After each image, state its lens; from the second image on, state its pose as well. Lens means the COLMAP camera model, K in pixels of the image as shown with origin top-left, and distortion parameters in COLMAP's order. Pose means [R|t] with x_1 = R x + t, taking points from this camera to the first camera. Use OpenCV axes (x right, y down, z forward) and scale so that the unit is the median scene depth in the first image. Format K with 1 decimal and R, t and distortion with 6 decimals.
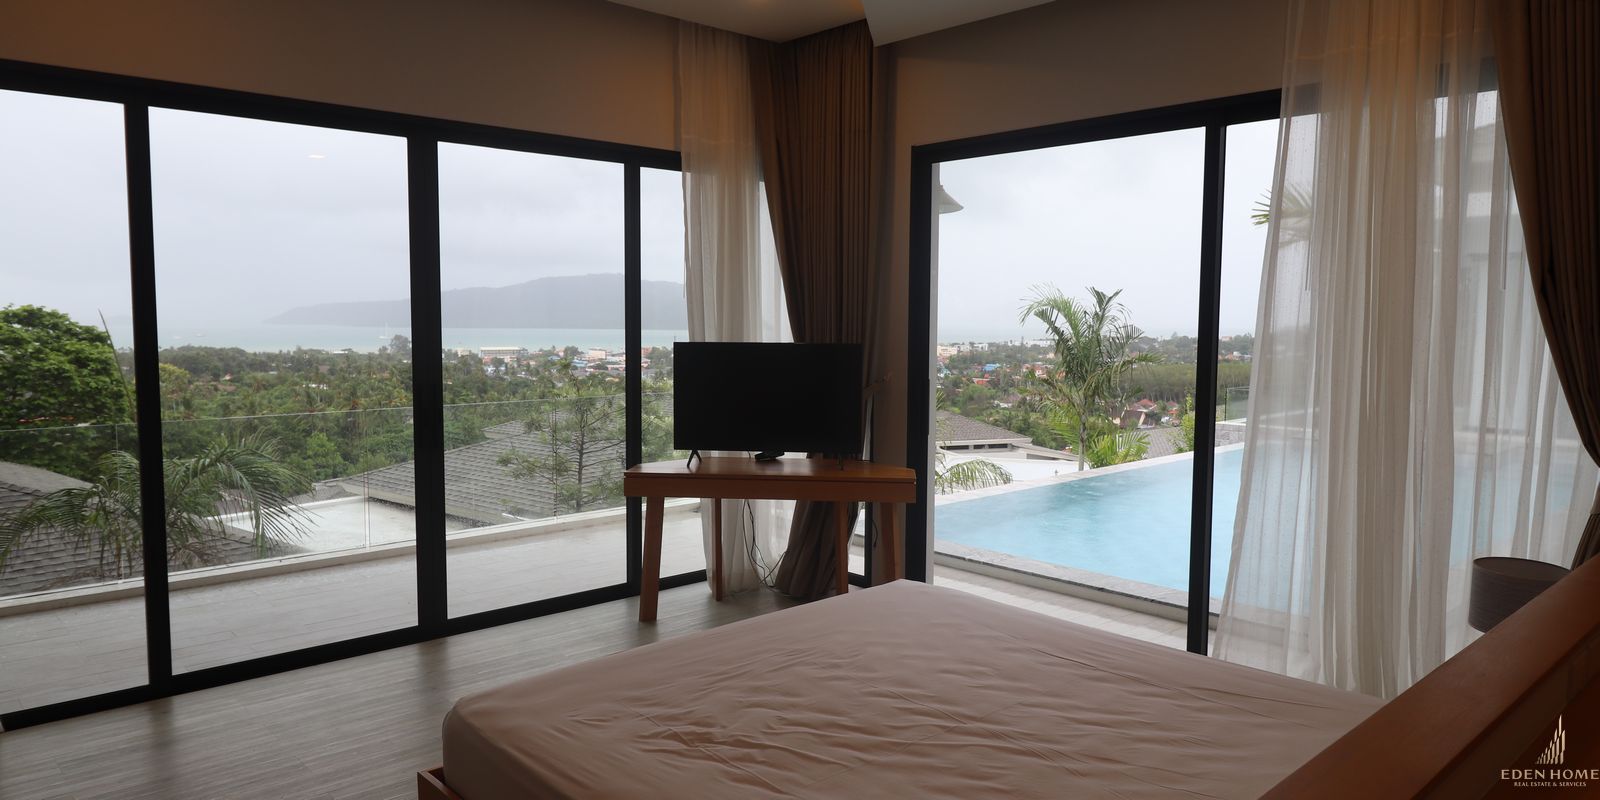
lens RADIAL K [[1026.7, 0, 795.3], [0, 1026.7, 397.0], [0, 0, 1]] dist [0.008622, -0.006493]
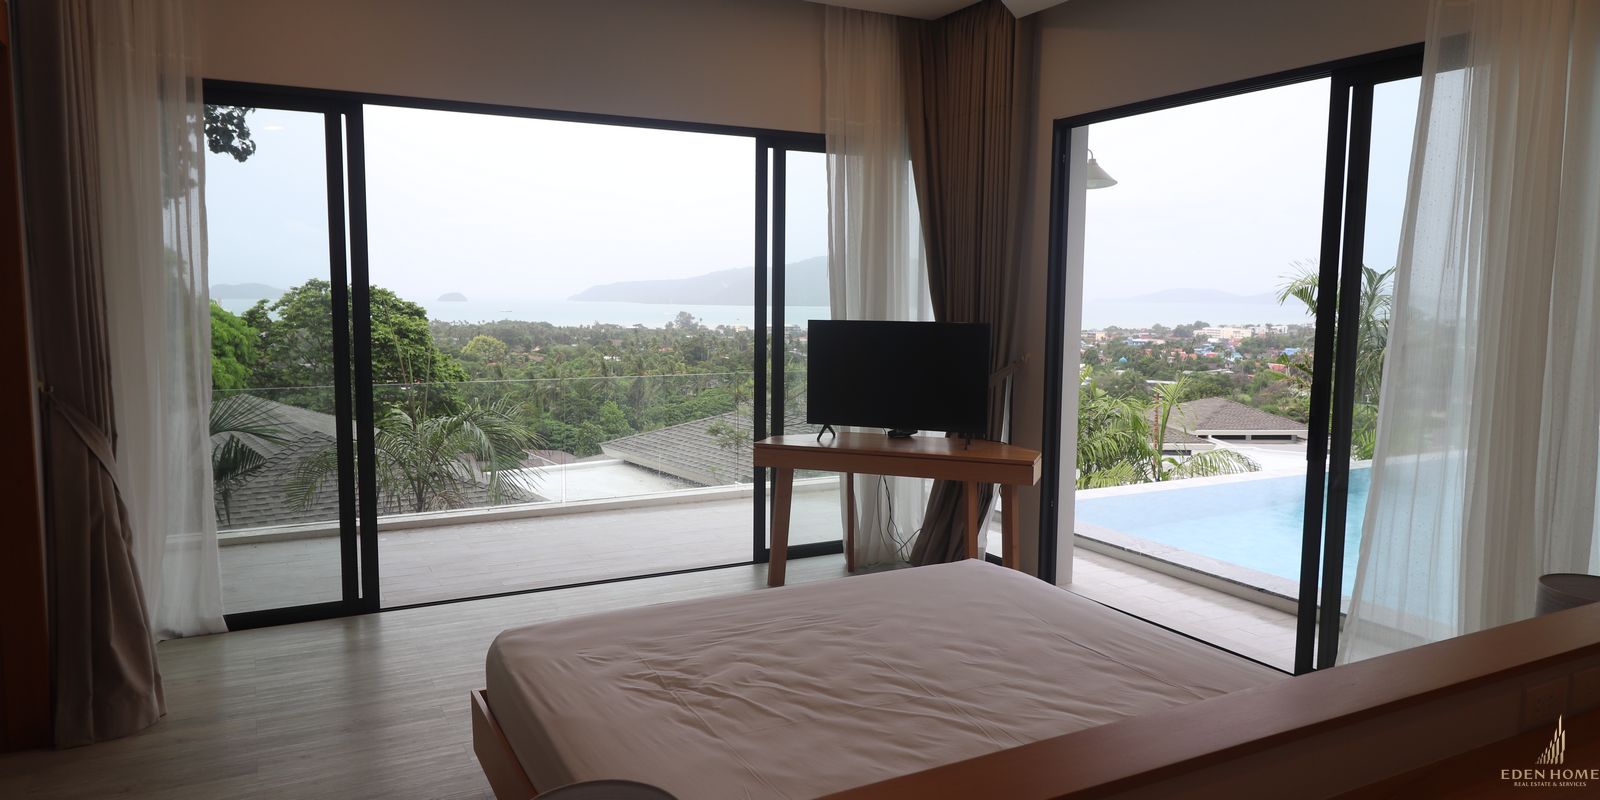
lens RADIAL K [[1026.7, 0, 792.7], [0, 1026.7, 398.5], [0, 0, 1]] dist [0.008622, -0.006493]
pose [[0.966051, 0.029153, -0.256700, 0.135111], [-0.023454, 0.999406, 0.025236, 0.000104], [0.257283, -0.018359, 0.966162, -0.006963]]
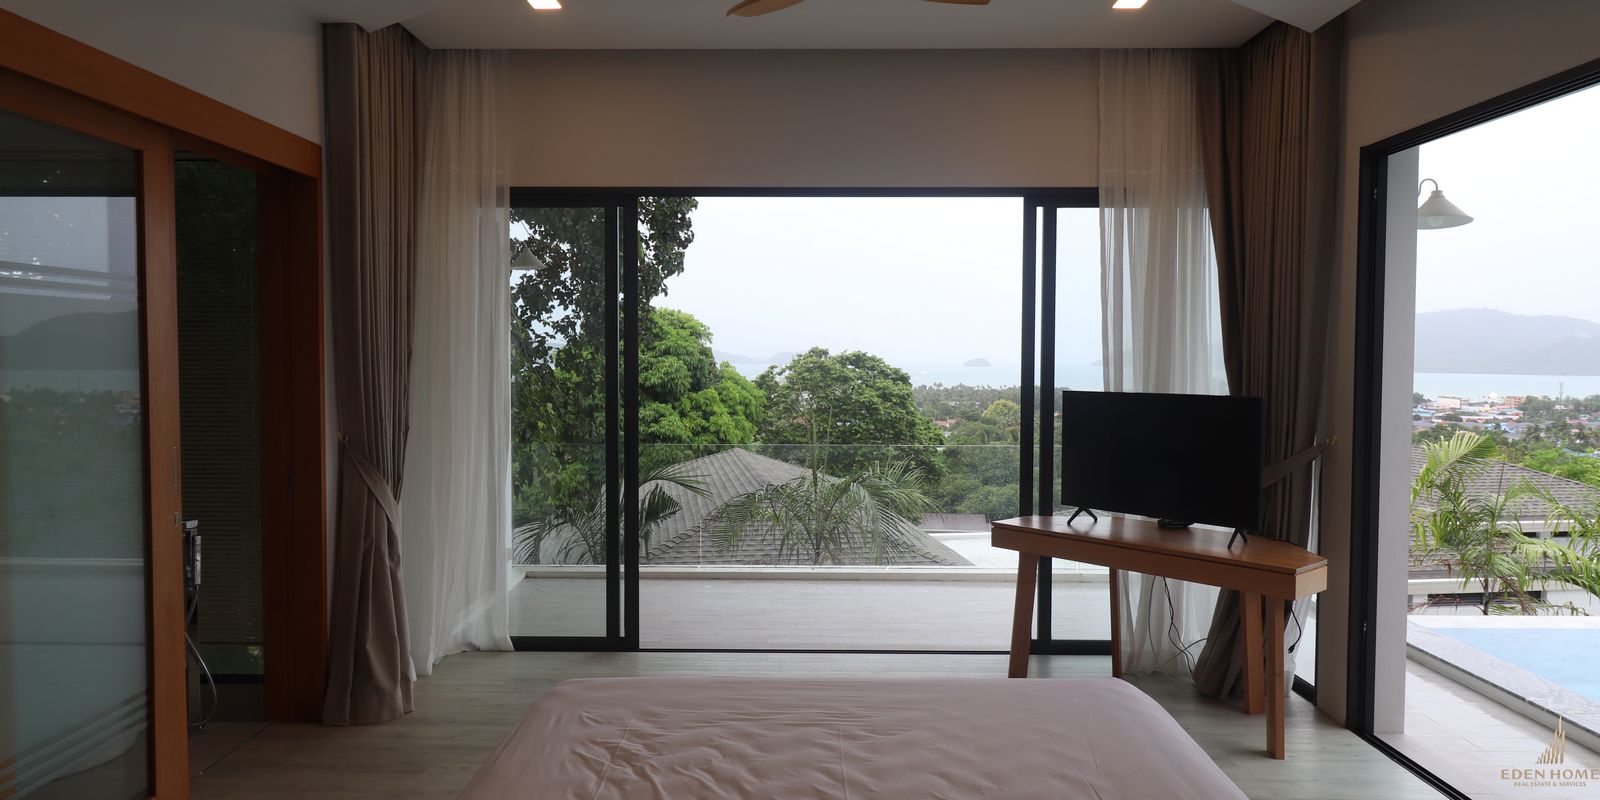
lens RADIAL K [[1026.7, 0, 792.6], [0, 1026.7, 398.2], [0, 0, 1]] dist [0.008622, -0.006493]
pose [[0.727819, 0.026090, -0.685272, 0.349276], [-0.053591, 0.998384, -0.018907, -0.015305], [0.683672, 0.050485, 0.728041, 0.142722]]
